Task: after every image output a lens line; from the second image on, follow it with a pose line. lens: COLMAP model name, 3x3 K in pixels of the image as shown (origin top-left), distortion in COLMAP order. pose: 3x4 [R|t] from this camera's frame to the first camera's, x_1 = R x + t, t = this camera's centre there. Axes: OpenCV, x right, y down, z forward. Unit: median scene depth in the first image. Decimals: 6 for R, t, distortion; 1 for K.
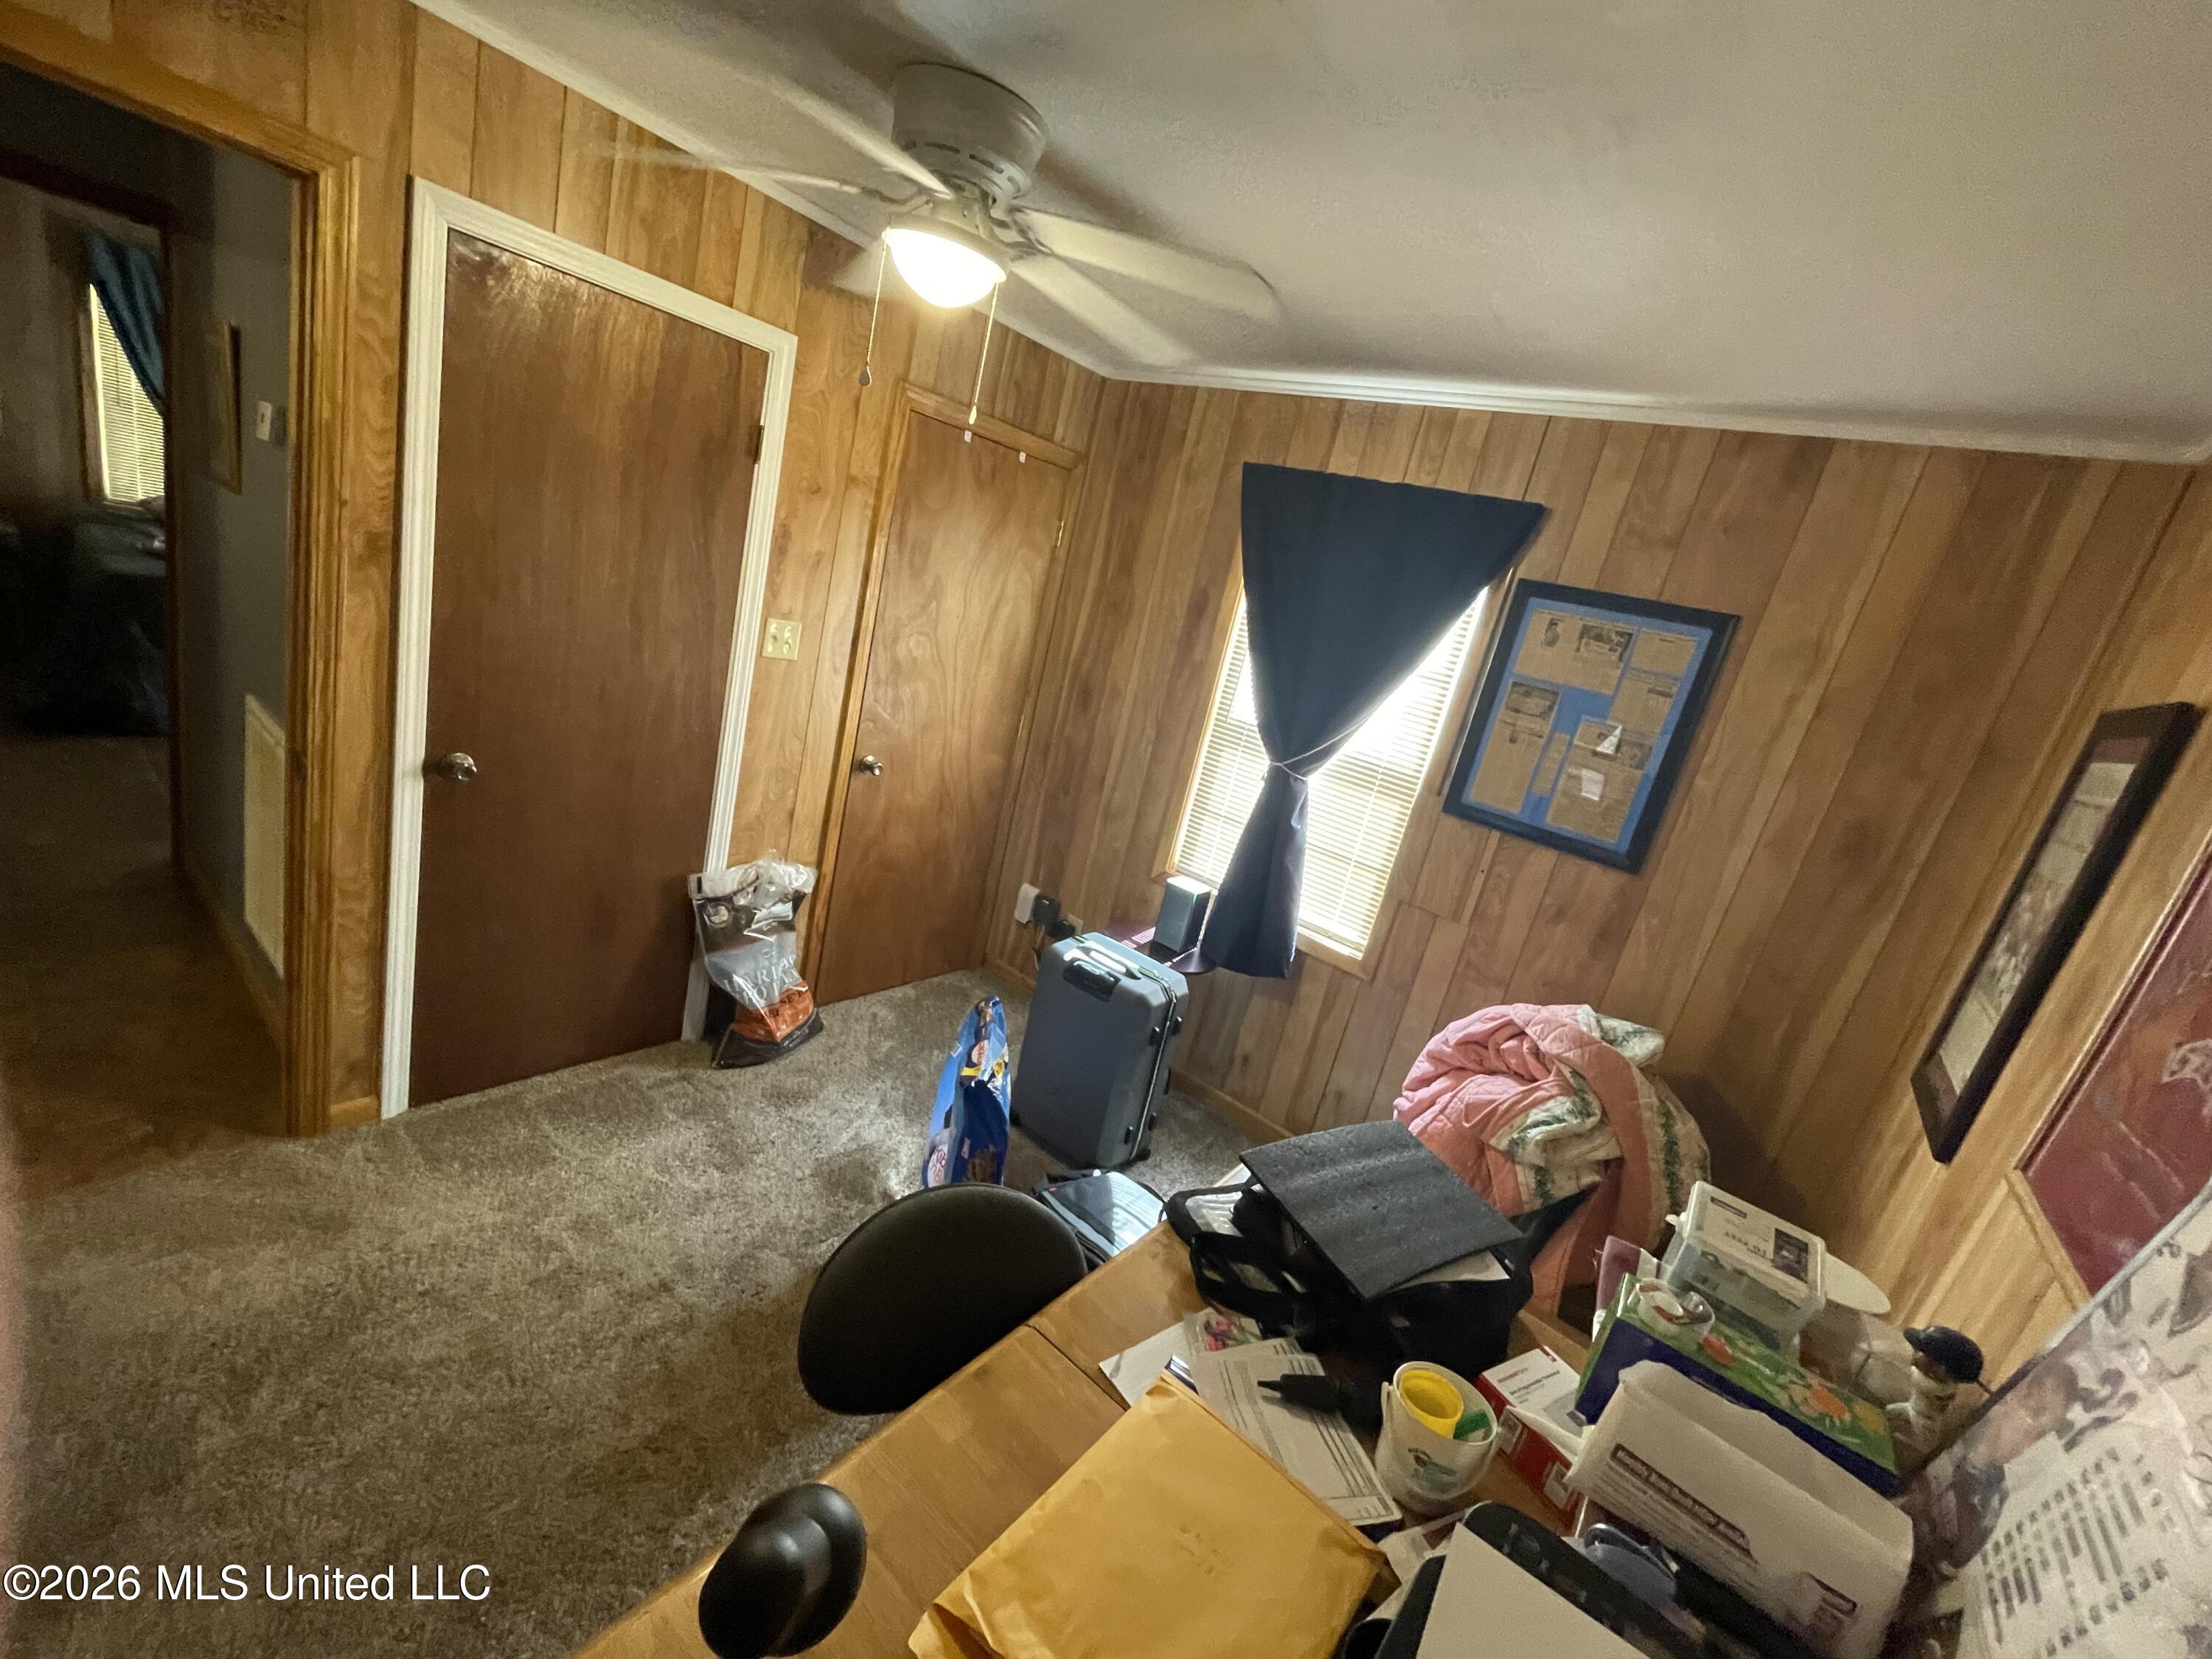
lens RADIAL K [[906.4, 0, 1110.2], [0, 906.4, 831.6], [0, 0, 1]] dist [-0.000849, -0.000111]
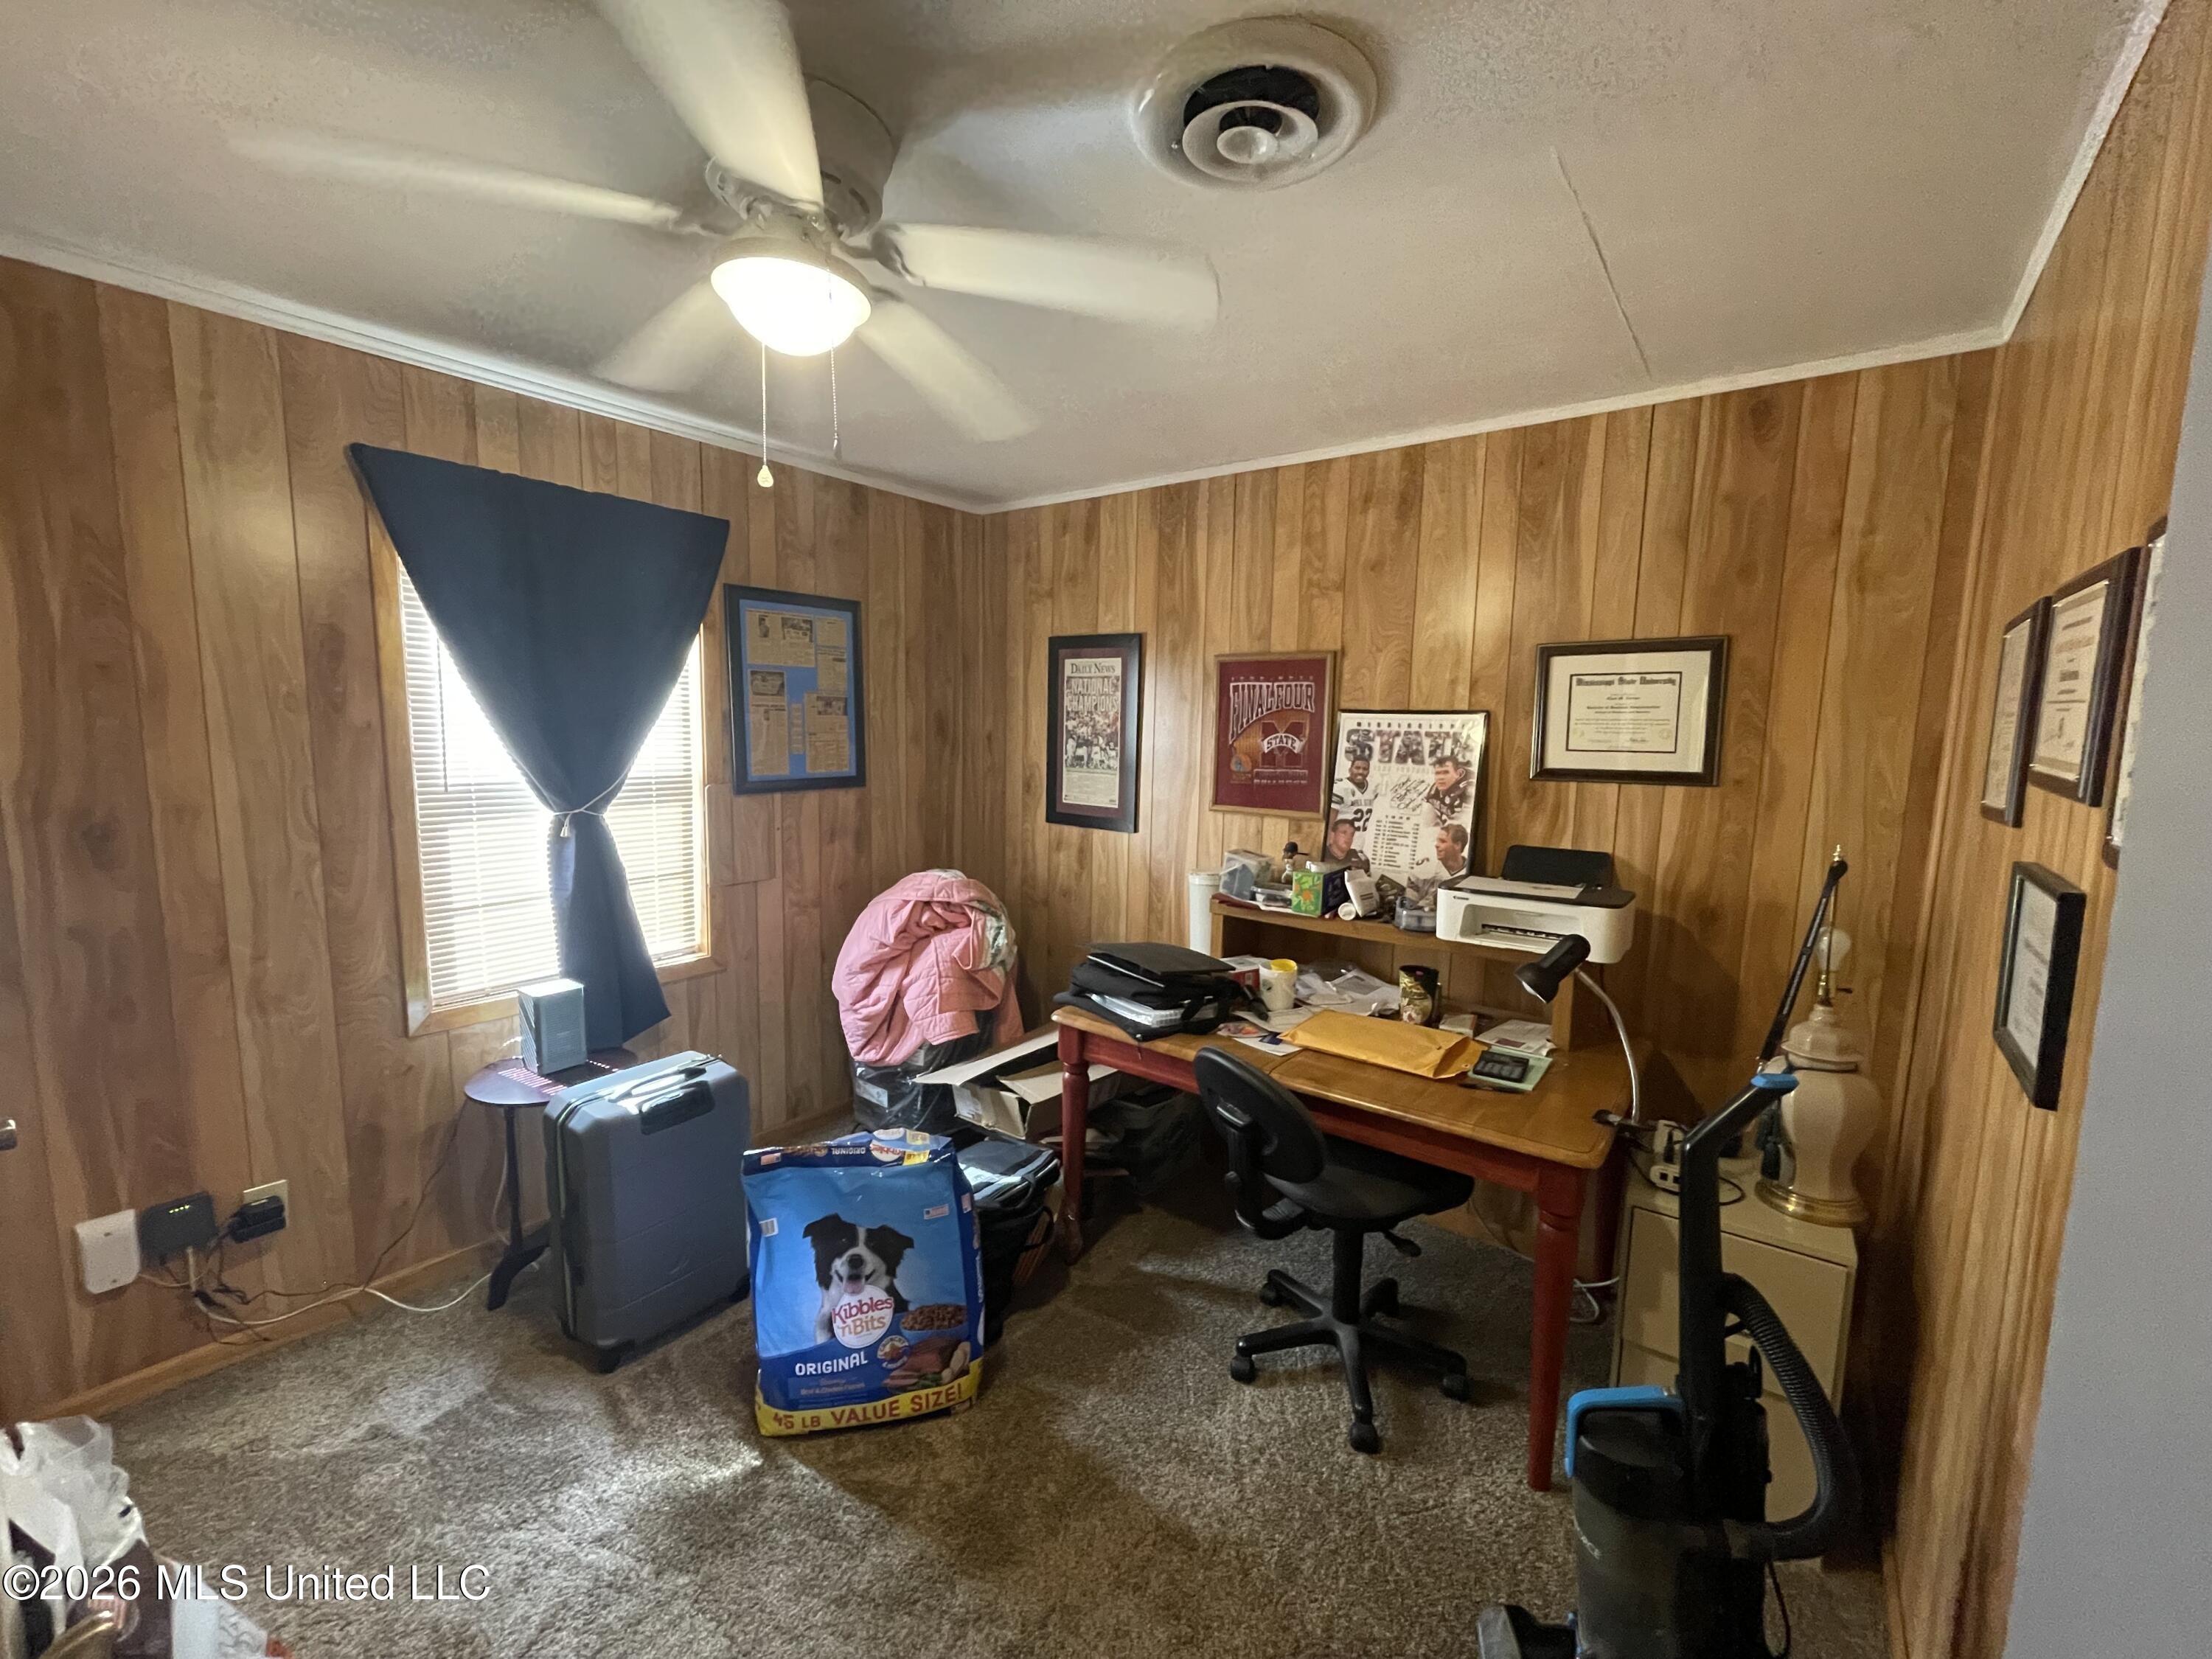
lens RADIAL K [[906.4, 0, 1110.2], [0, 906.4, 831.6], [0, 0, 1]] dist [-0.000849, -0.000111]
pose [[-0.015294, -0.349604, 0.936773, -0.740130], [0.239070, 0.908430, 0.342929, -0.265561], [-0.970882, 0.229199, 0.069686, 0.501390]]
